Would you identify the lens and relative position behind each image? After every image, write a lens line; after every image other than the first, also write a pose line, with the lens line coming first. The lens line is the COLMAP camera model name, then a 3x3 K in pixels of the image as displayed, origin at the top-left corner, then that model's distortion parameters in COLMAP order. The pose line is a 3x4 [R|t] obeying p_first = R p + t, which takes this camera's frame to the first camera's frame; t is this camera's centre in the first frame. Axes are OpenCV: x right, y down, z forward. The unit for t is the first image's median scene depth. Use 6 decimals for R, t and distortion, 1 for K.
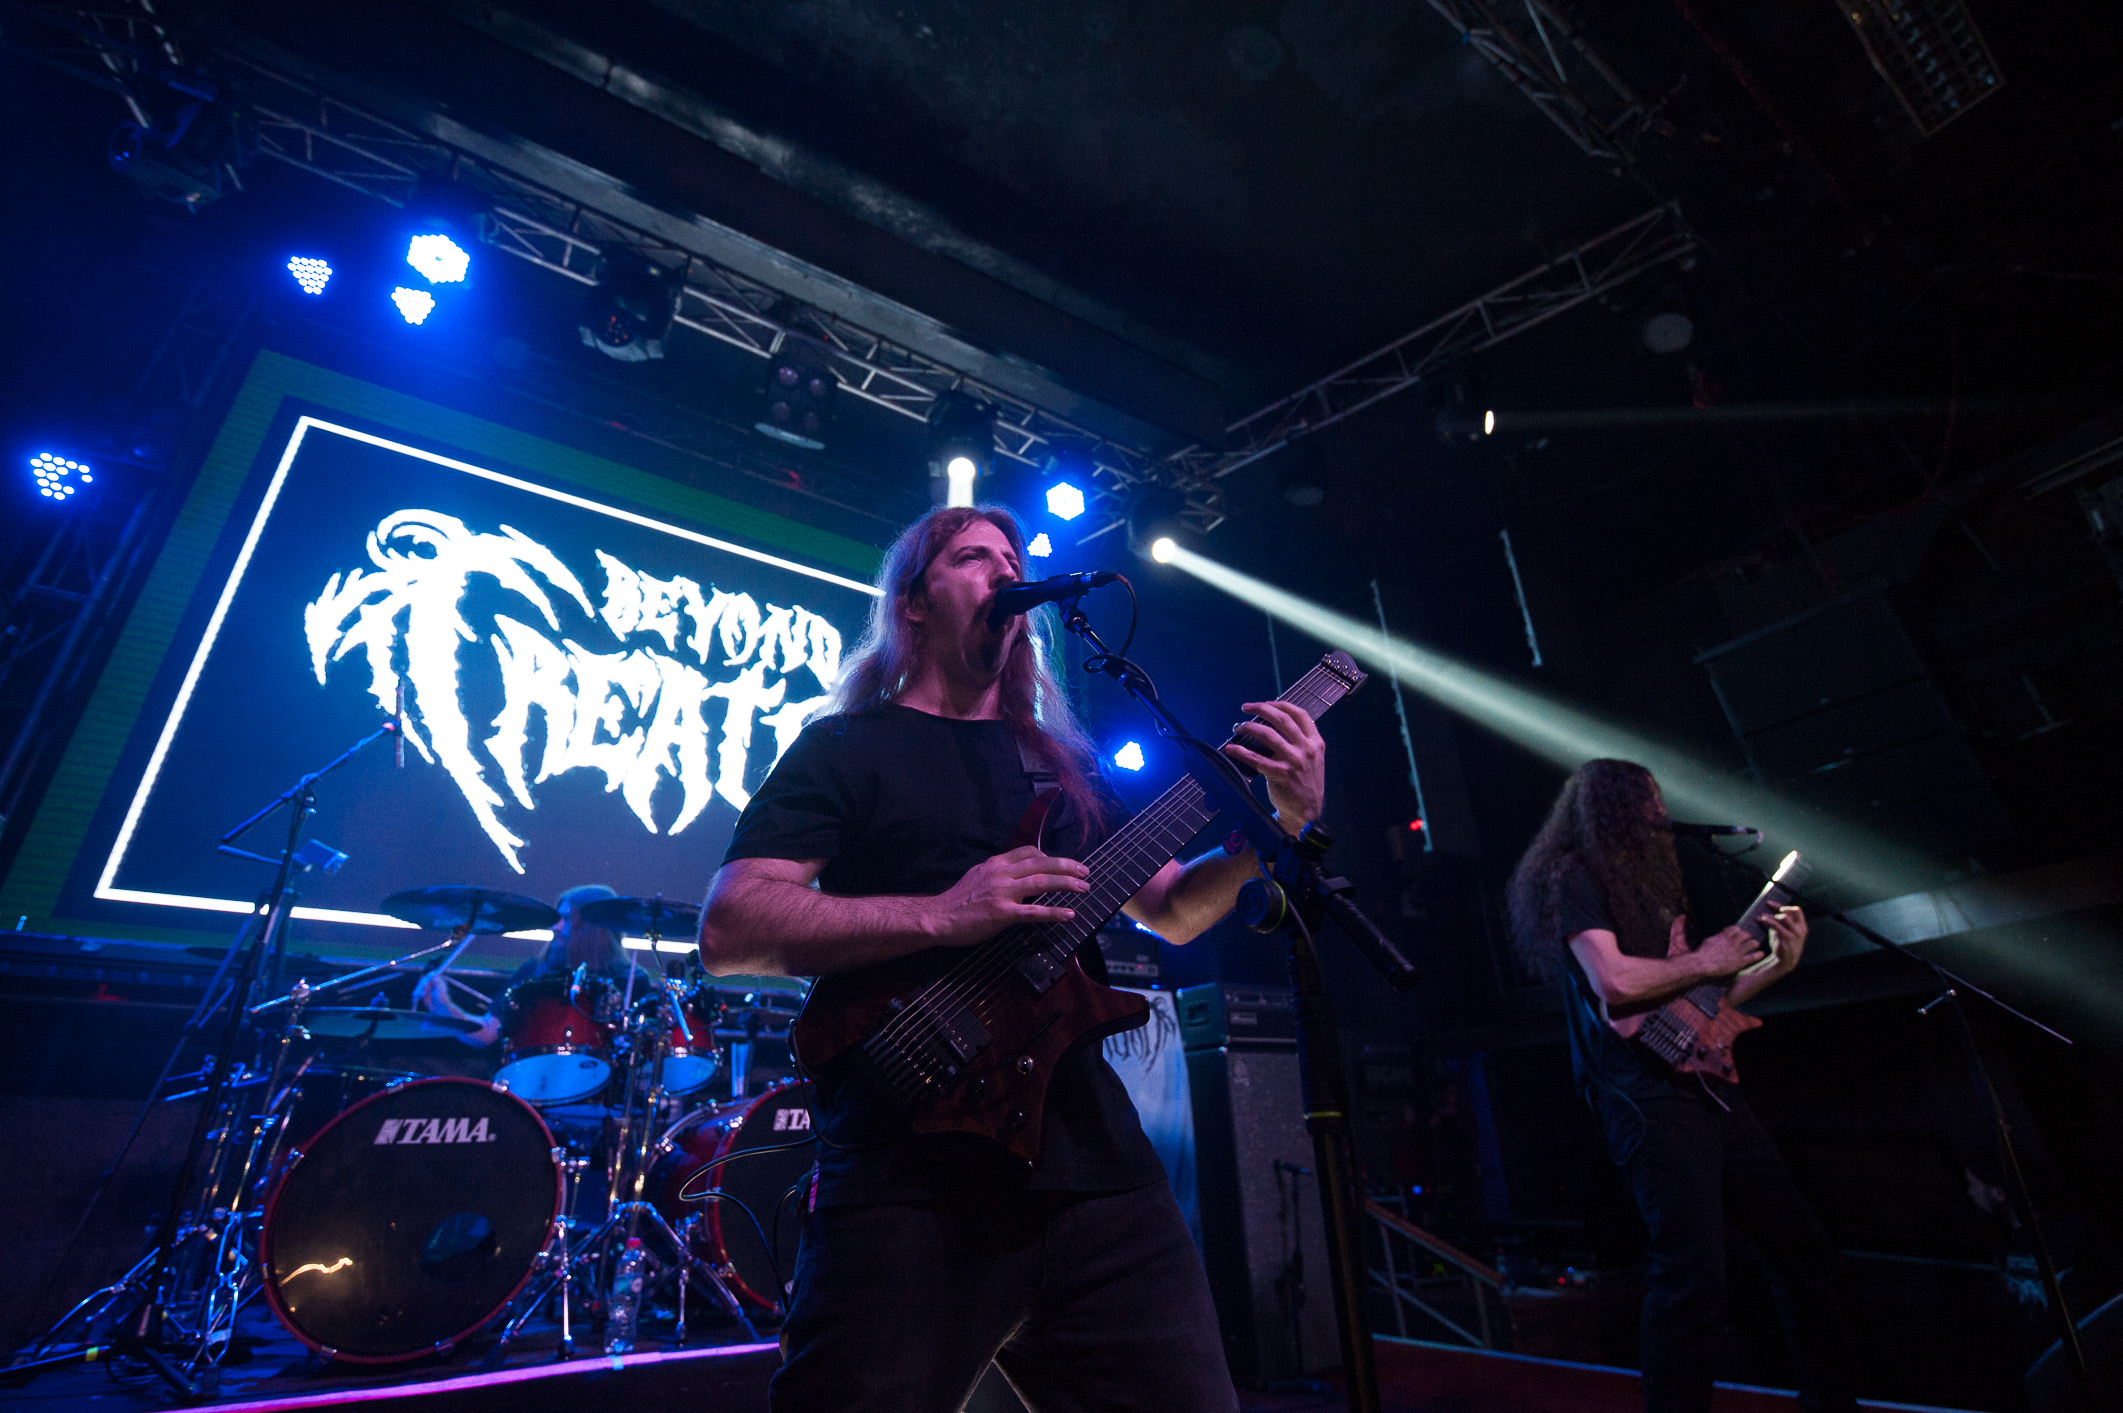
lens RADIAL K [[936.9, 0, 1078.8], [0, 936.9, 697.3], [0, 0, 1]] dist [-0.008706, -0.005069]
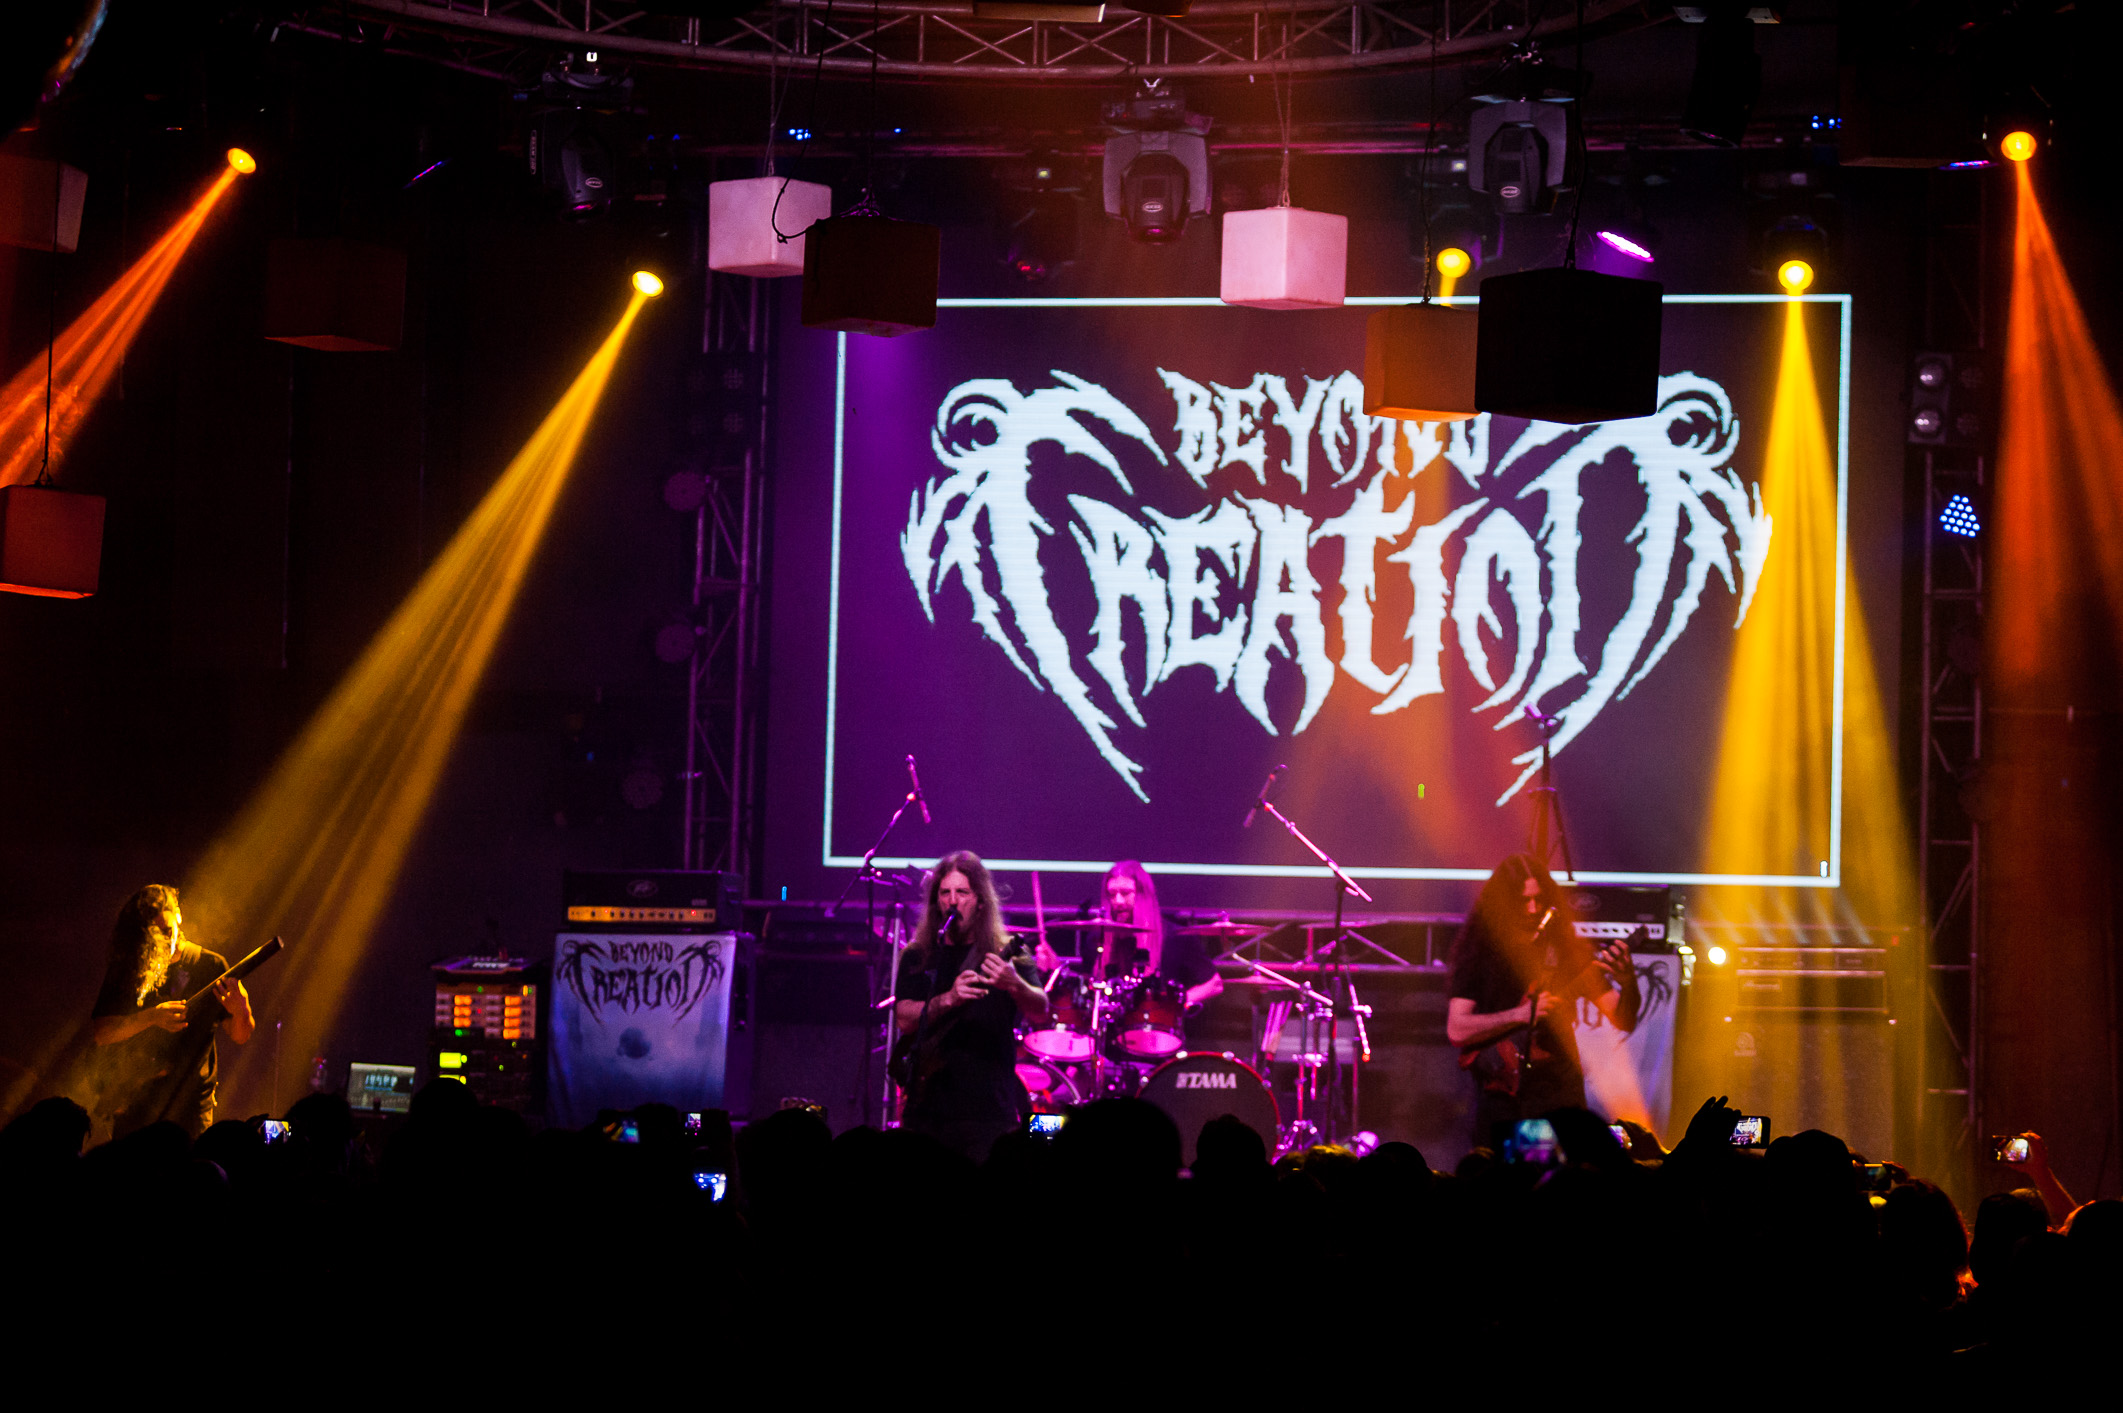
lens RADIAL K [[6731.2, 0, 1040.9], [0, 6731.2, 699.8], [0, 0, 1]] dist [0.137672, 0.000000]
pose [[0.655735, 0.009839, -0.754927, 3.809202], [0.292873, 0.918301, 0.266360, -1.494192], [0.695872, -0.395760, 0.599280, -2.626561]]
